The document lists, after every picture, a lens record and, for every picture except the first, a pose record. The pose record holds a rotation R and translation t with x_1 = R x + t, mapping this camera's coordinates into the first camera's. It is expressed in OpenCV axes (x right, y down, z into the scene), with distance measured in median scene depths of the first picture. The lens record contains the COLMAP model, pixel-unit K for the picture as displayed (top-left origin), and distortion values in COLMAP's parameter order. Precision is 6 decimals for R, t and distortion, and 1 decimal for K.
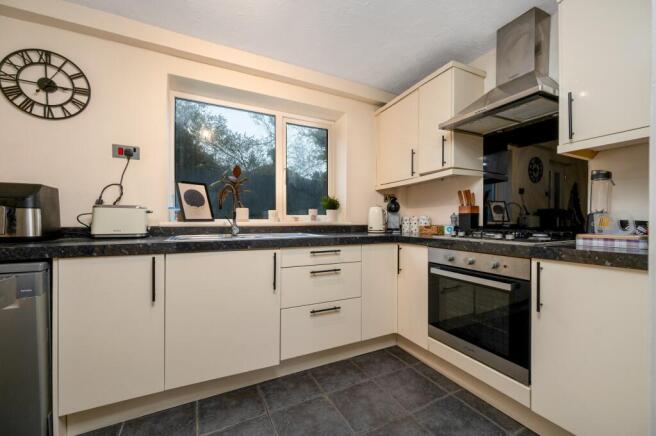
lens RADIAL K [[263.3, 0, 328.0], [0, 263.3, 218.0], [0, 0, 1]] dist [0.001461, 0.000094]
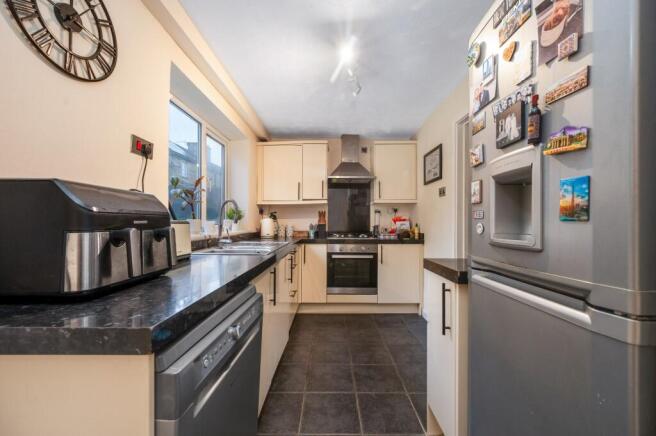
lens RADIAL K [[263.3, 0, 328.0], [0, 263.3, 218.0], [0, 0, 1]] dist [0.001461, 0.000094]
pose [[0.452141, 0.014298, 0.891832, -1.277044], [-0.010629, 0.999887, -0.010641, -0.050949], [-0.891883, -0.004668, 0.452242, 0.202012]]
